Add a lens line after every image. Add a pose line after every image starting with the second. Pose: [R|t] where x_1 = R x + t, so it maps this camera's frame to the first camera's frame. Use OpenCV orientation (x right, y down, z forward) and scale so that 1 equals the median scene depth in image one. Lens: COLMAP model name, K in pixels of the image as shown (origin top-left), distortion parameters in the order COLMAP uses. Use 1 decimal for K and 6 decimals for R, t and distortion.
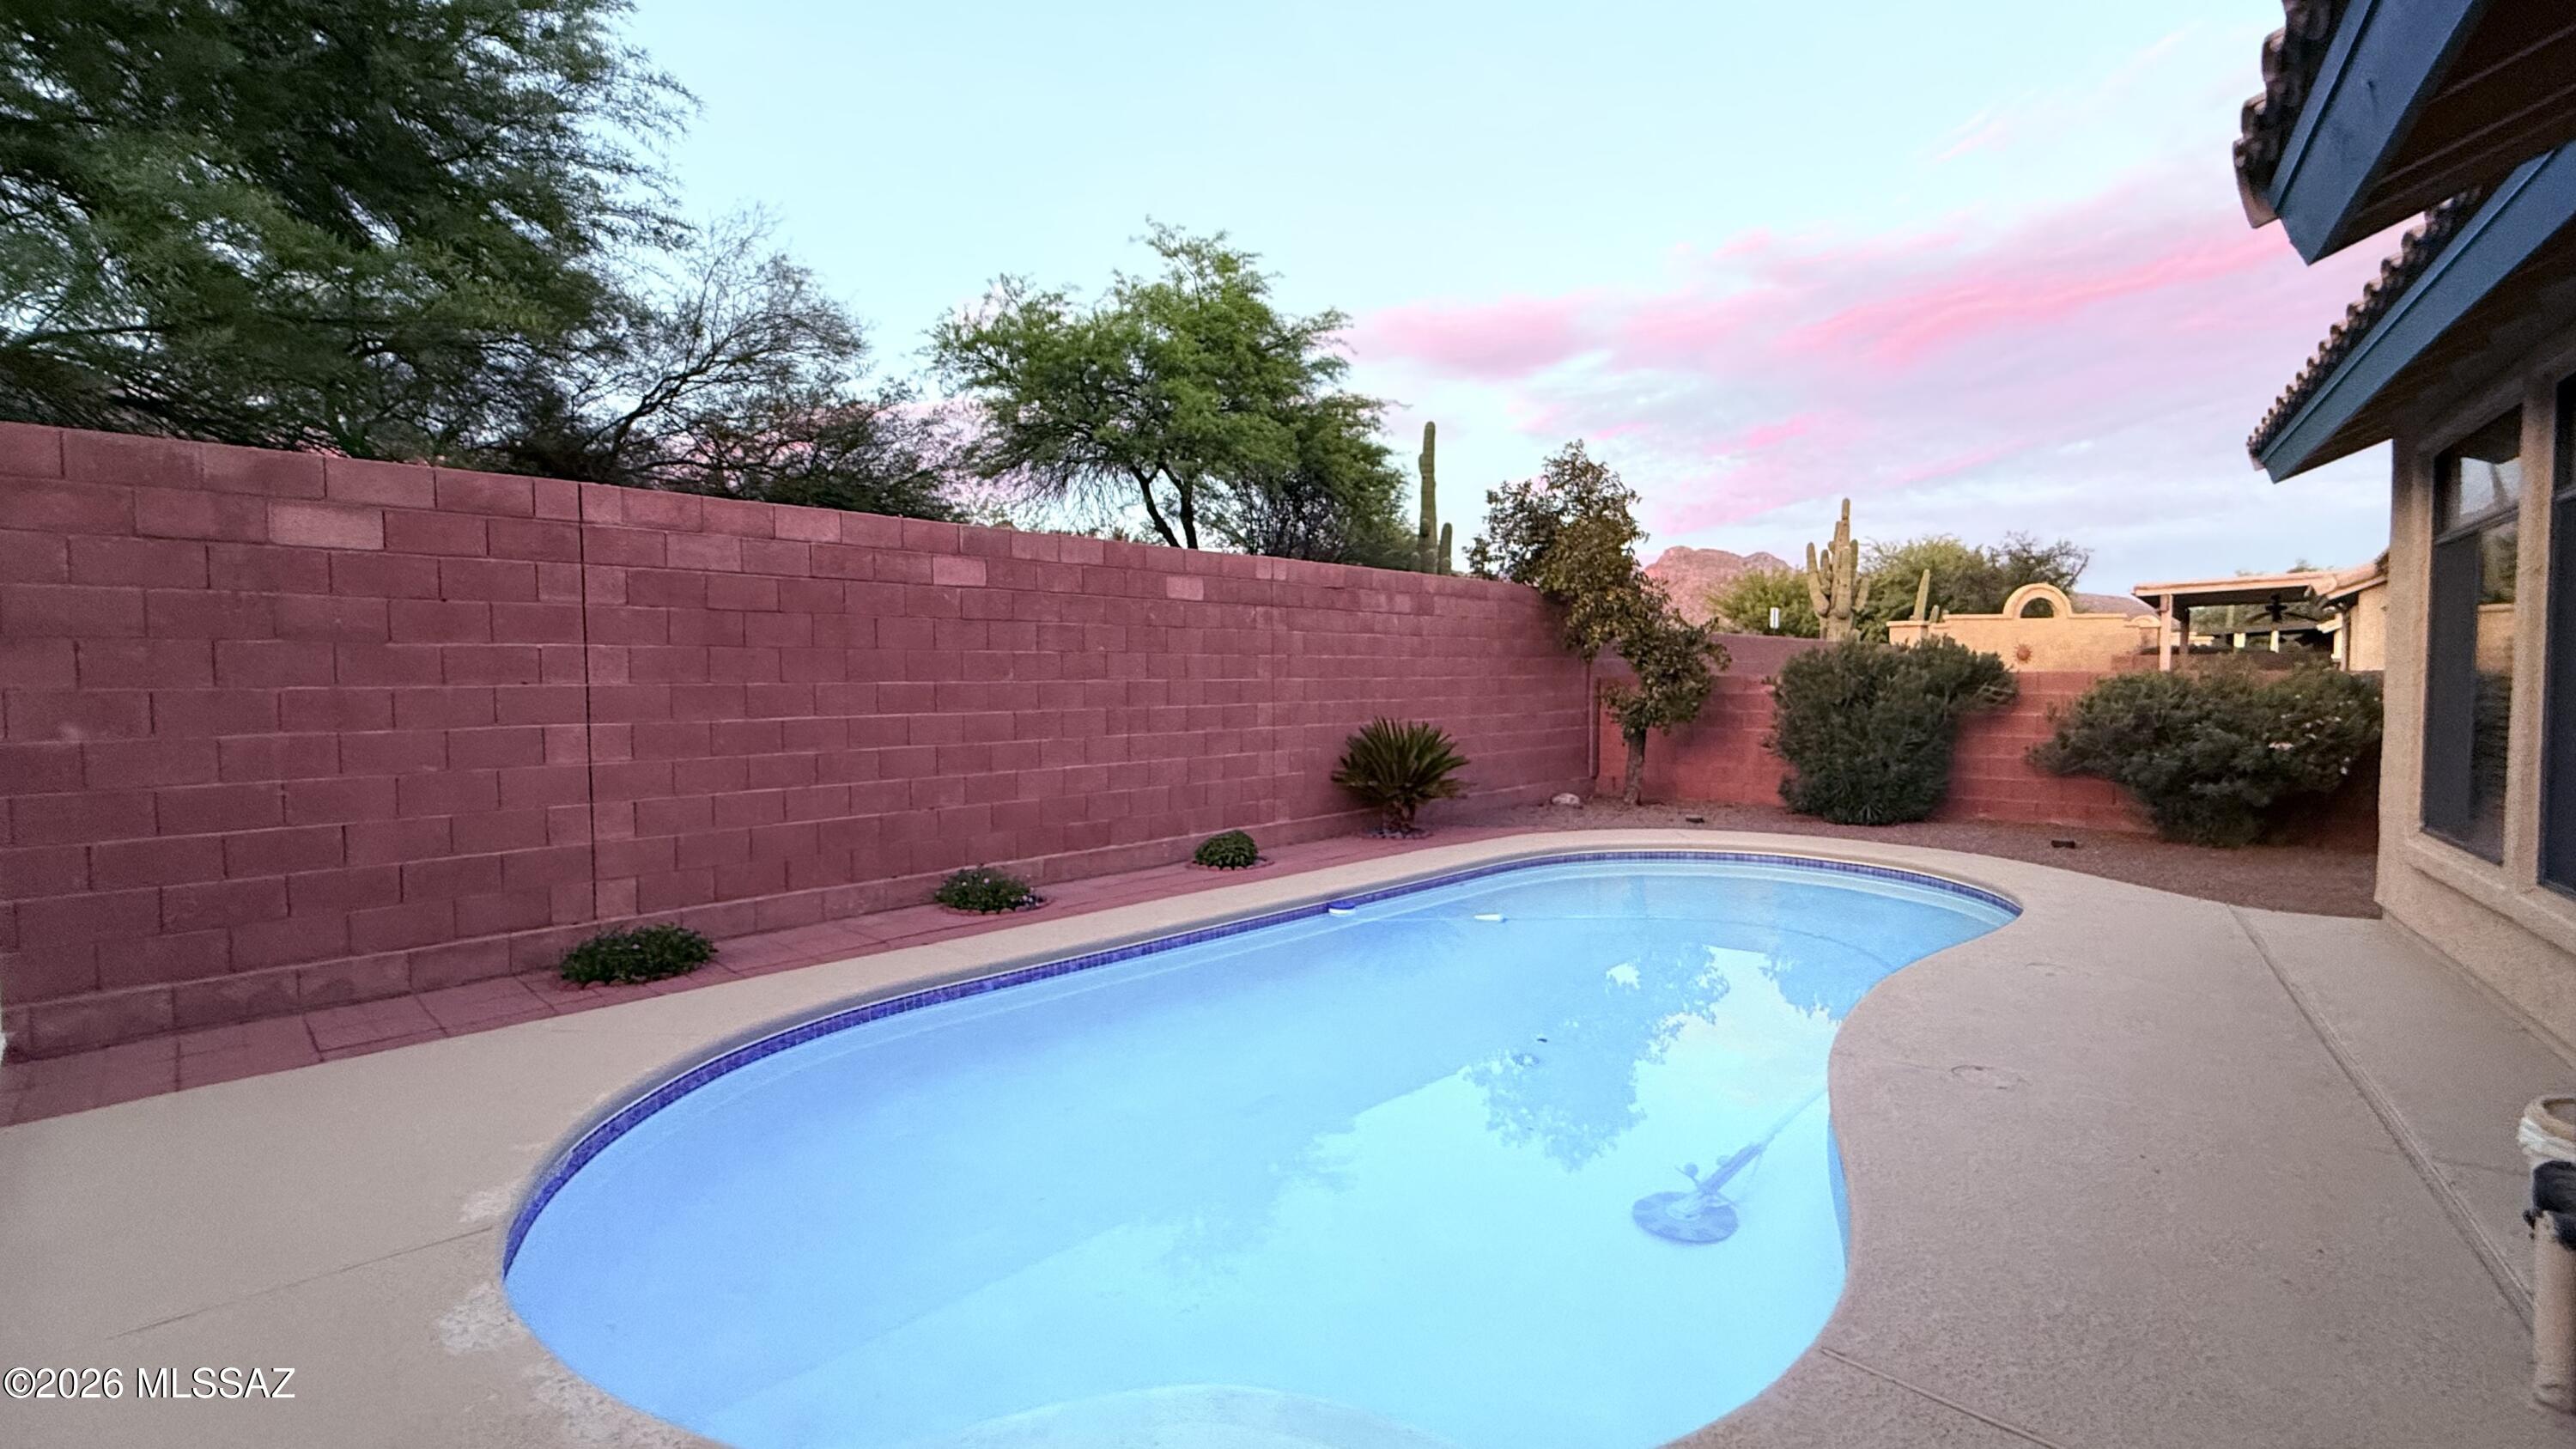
lens RADIAL K [[990.5, 0, 1288.0], [0, 990.5, 724.5], [0, 0, 1]] dist [-0.000025, -0.000057]
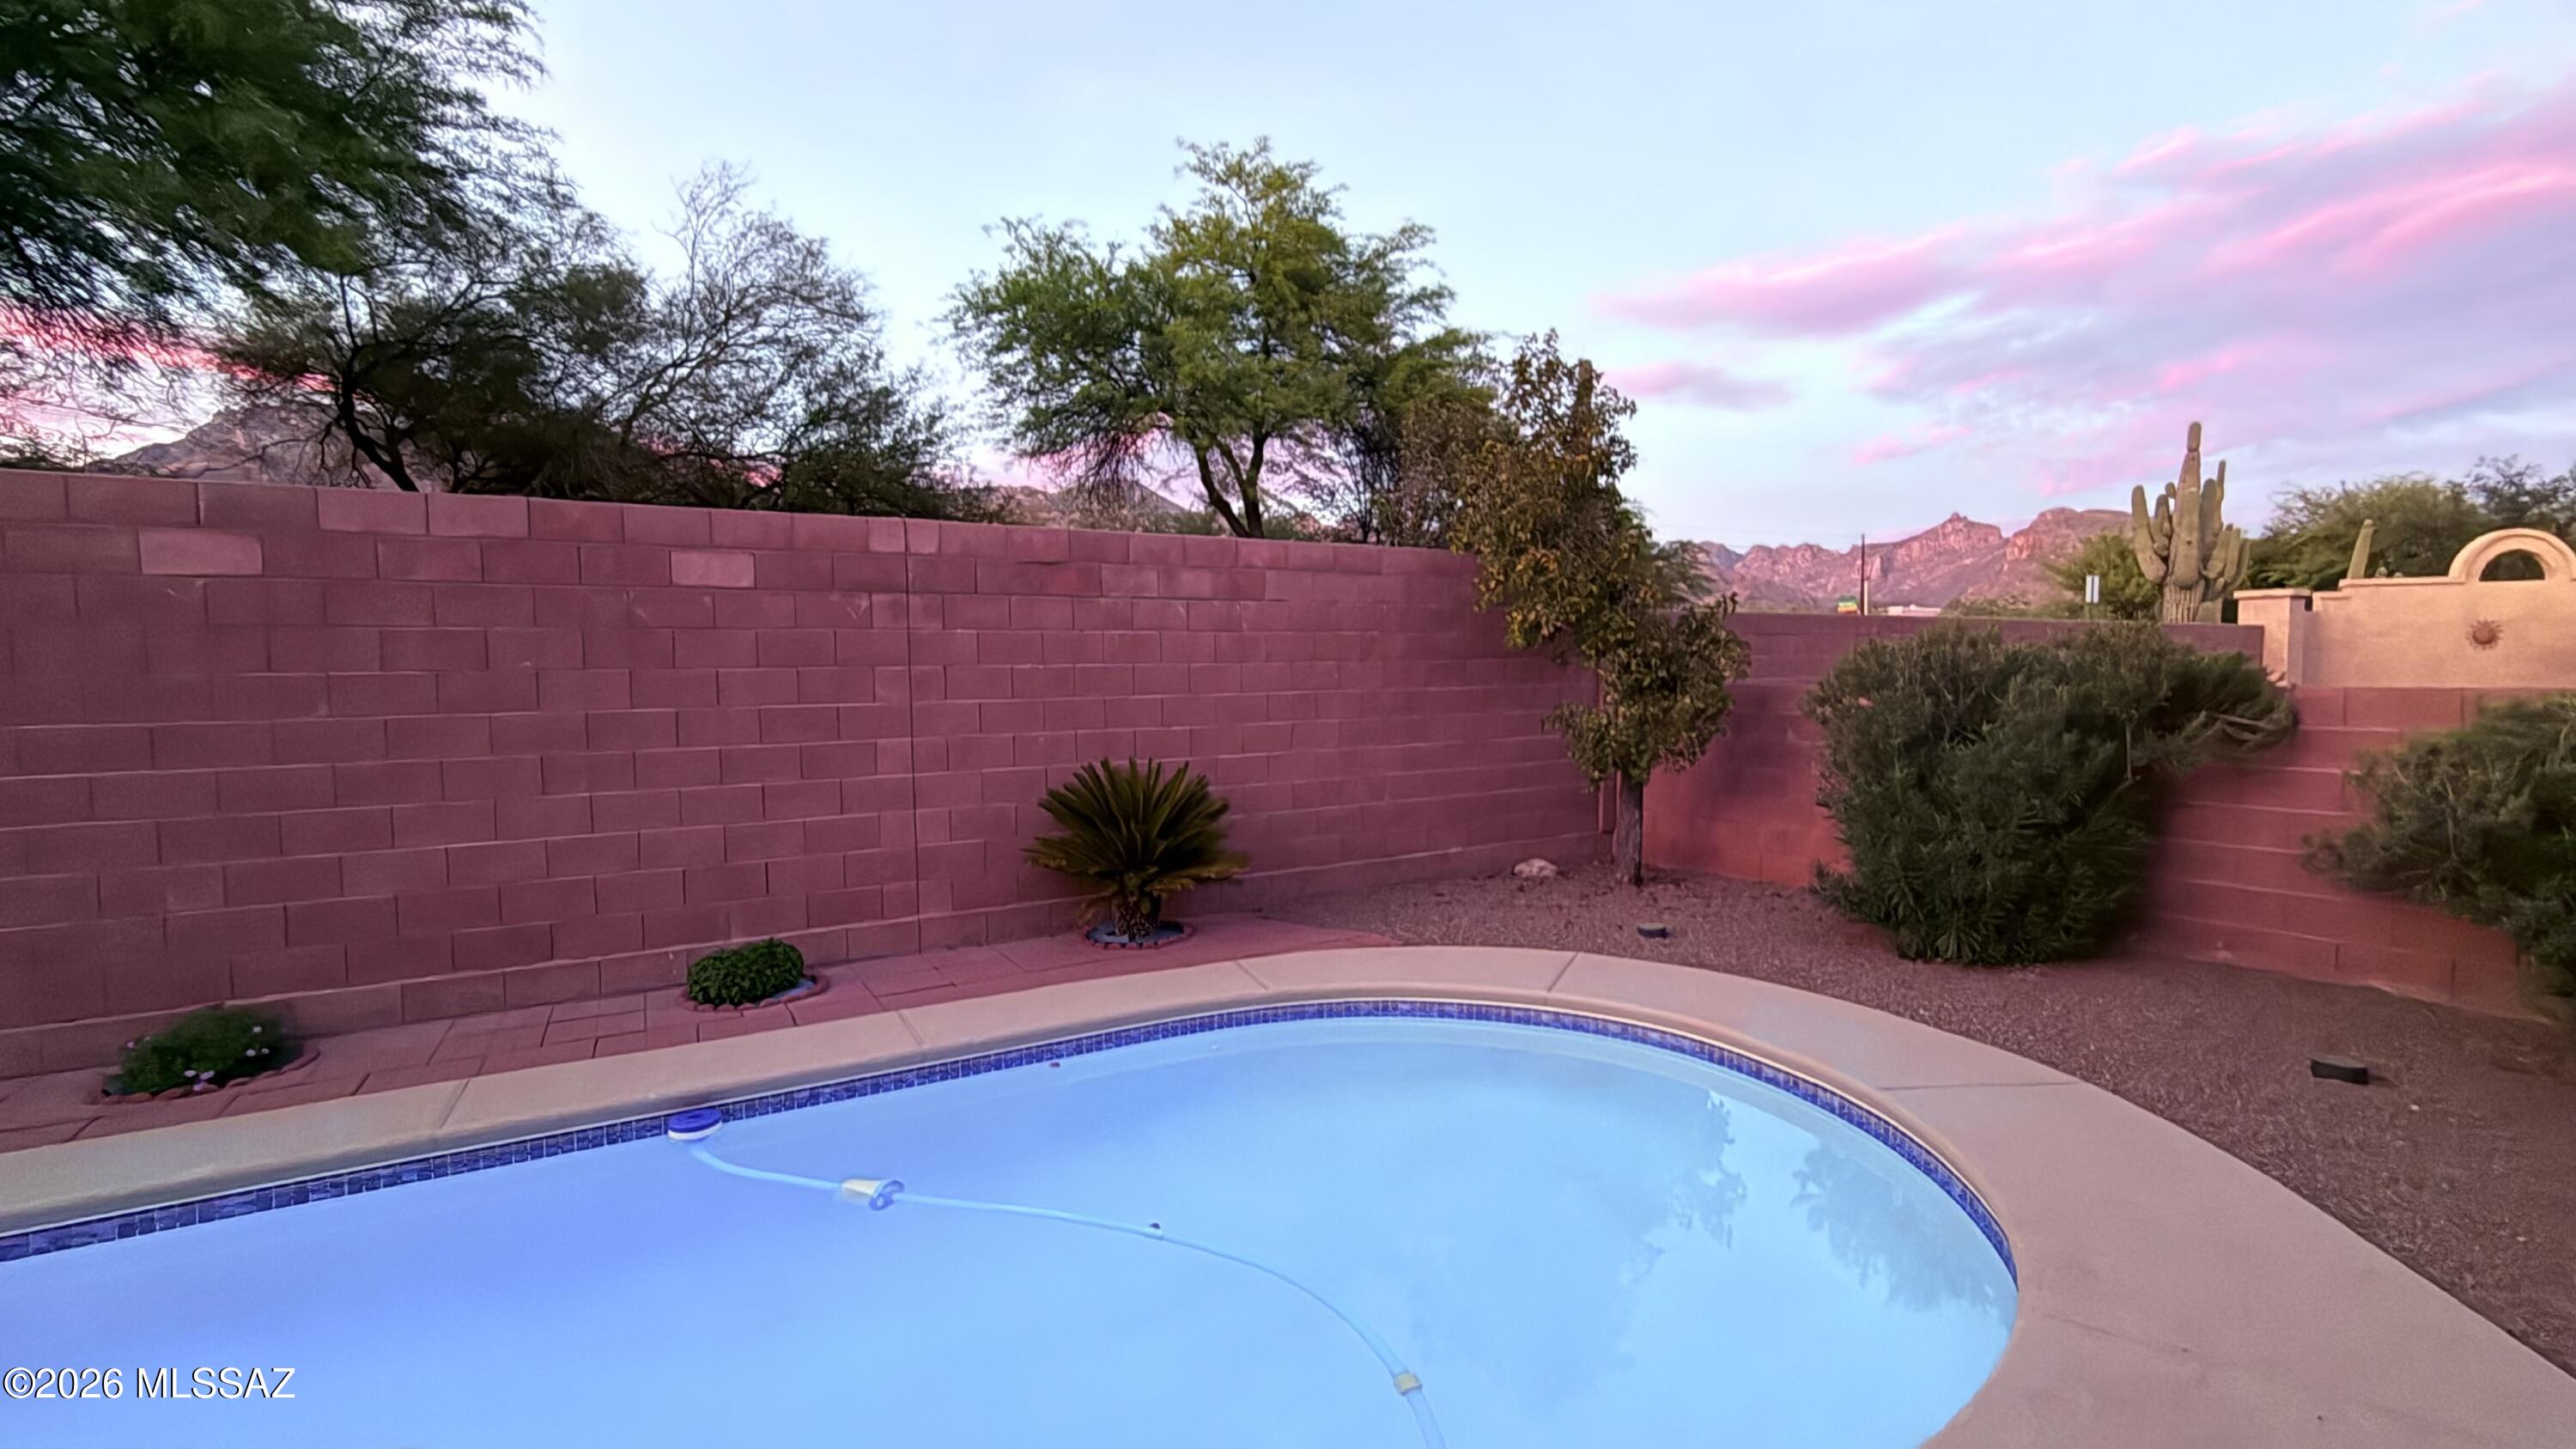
lens RADIAL K [[1022.6, 0, 1288.0], [0, 1022.6, 724.5], [0, 0, 1]] dist [-0.000187, -0.000019]
pose [[0.968701, 0.009066, -0.248066, 0.306558], [-0.006391, 0.999912, 0.011585, -0.030862], [0.248149, -0.009637, 0.968674, 0.302766]]
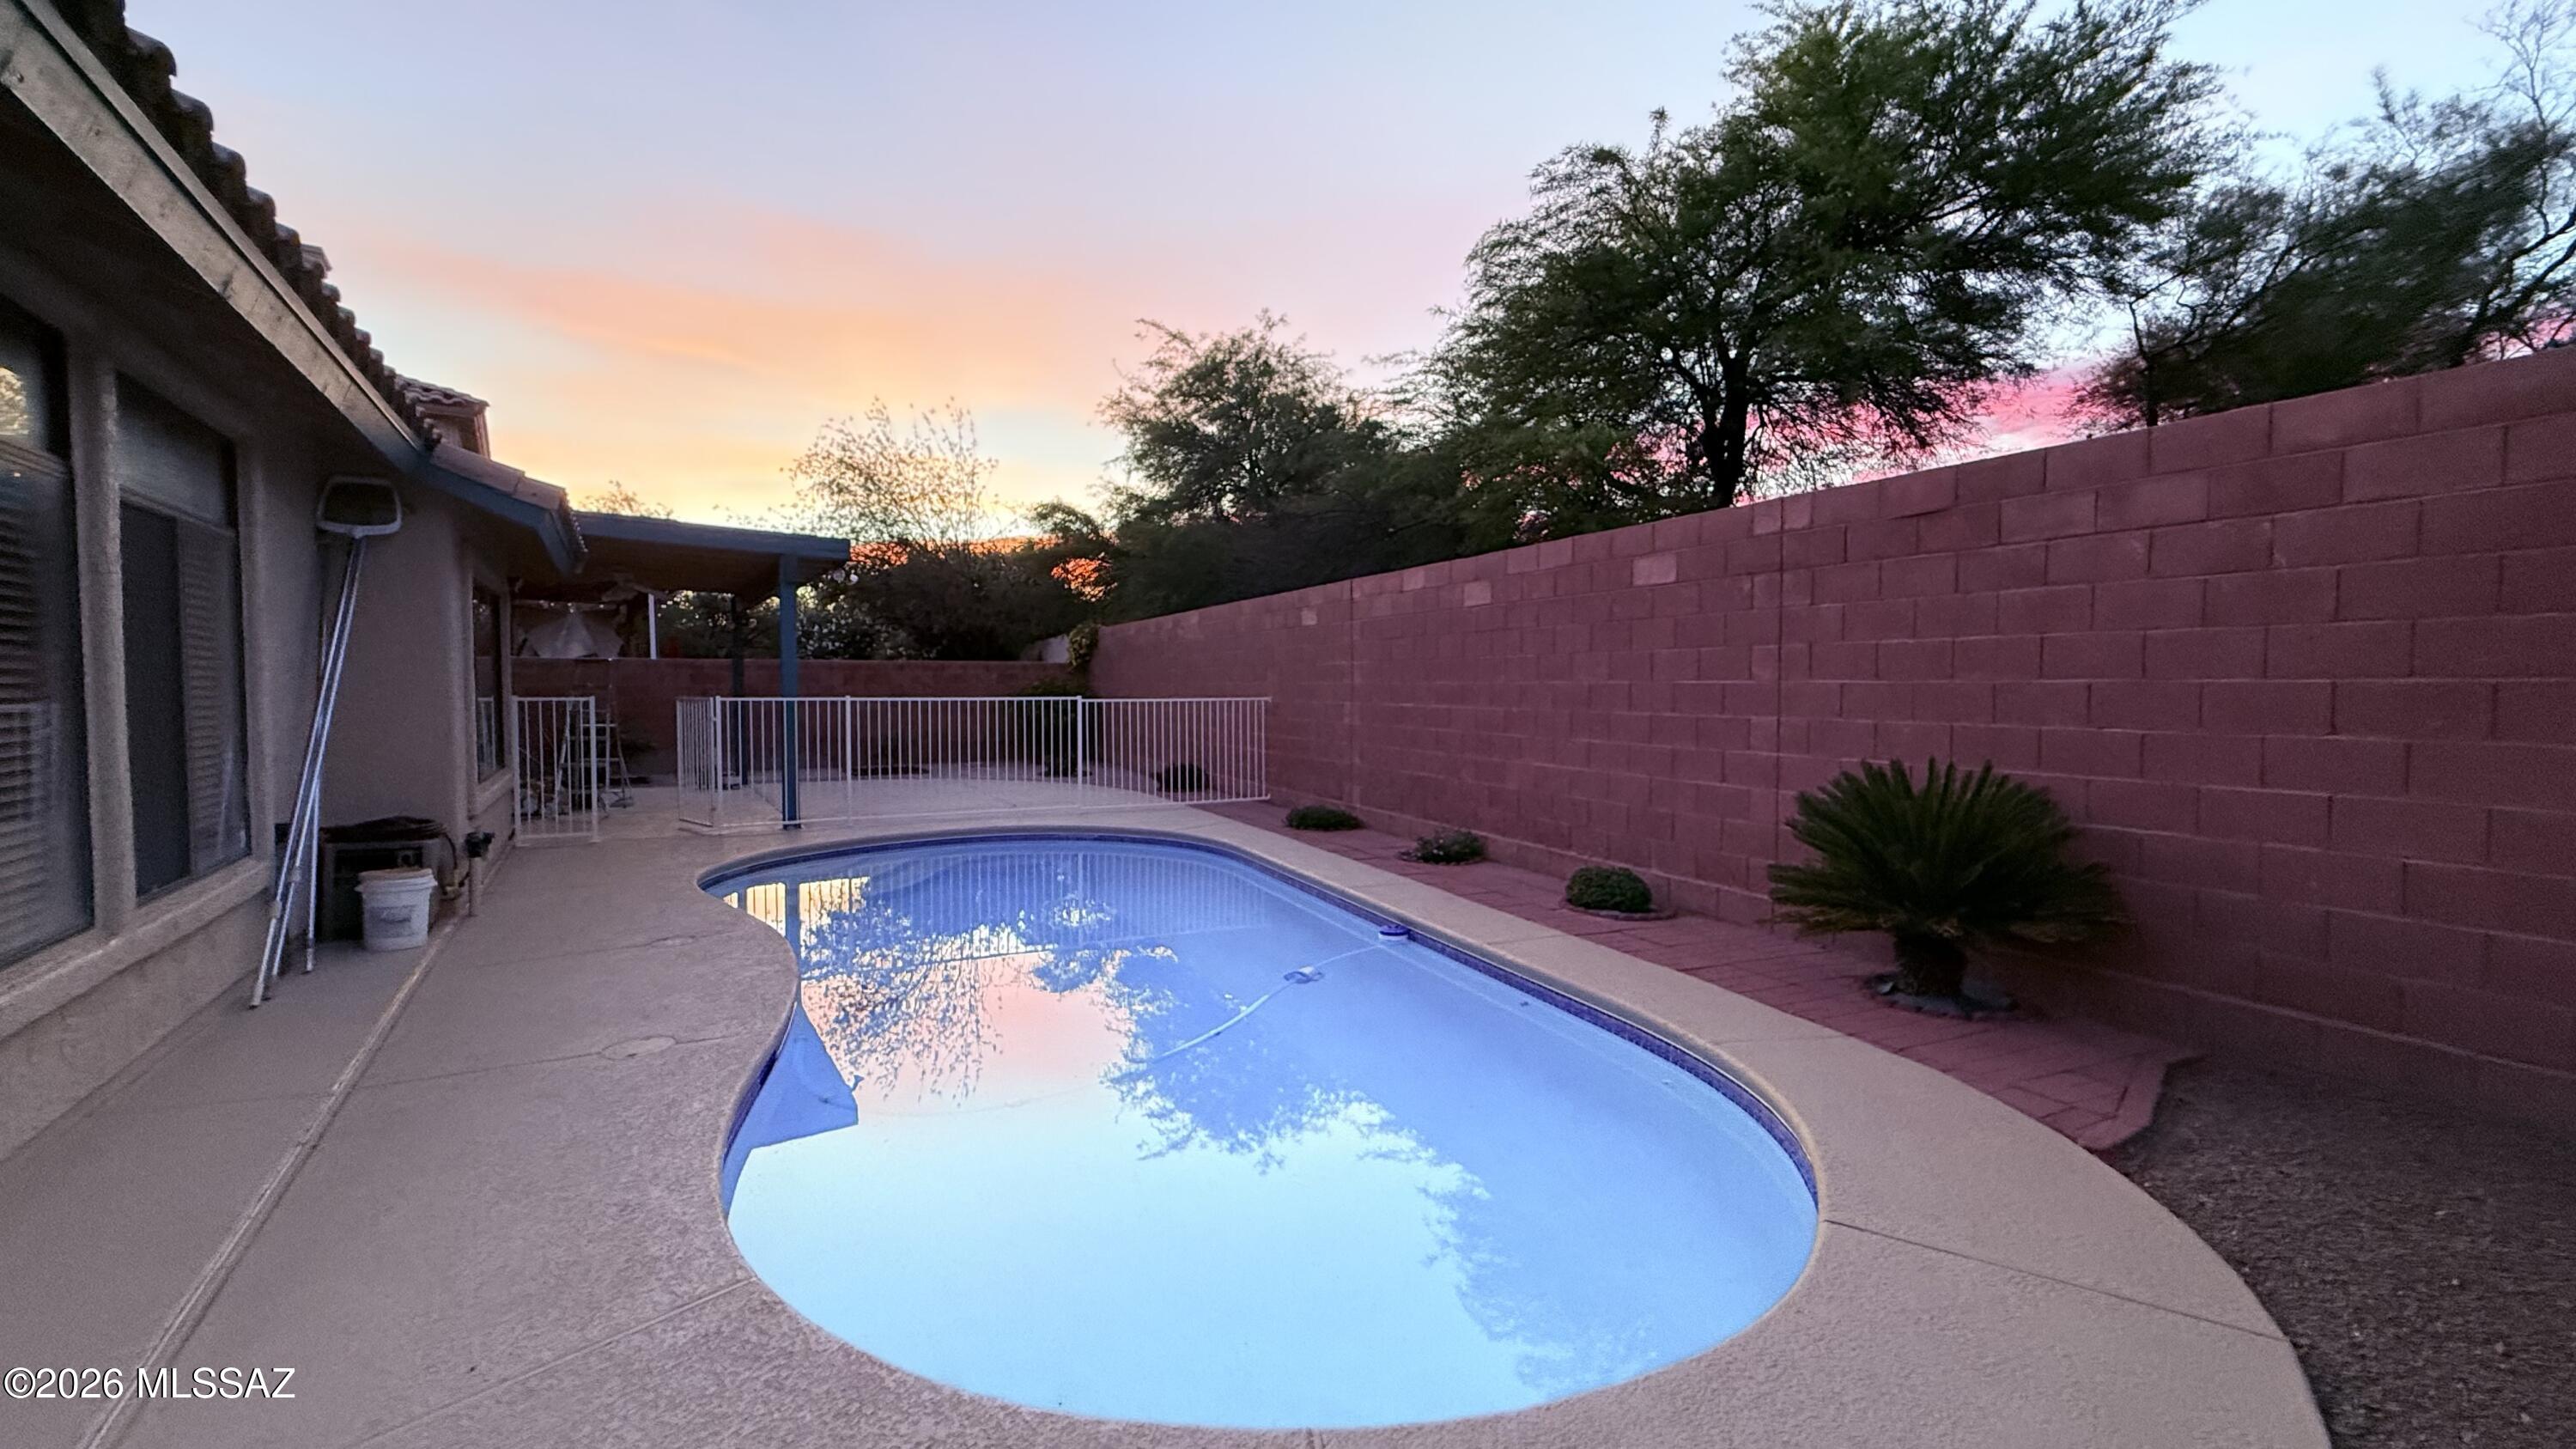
lens RADIAL K [[1022.6, 0, 1288.0], [0, 1022.6, 724.5], [0, 0, 1]] dist [-0.000187, -0.000019]
pose [[-0.325093, 0.056150, -0.944013, 0.563843], [-0.027164, 0.997269, 0.068673, -0.041762], [0.945292, 0.047968, -0.322680, 0.695365]]
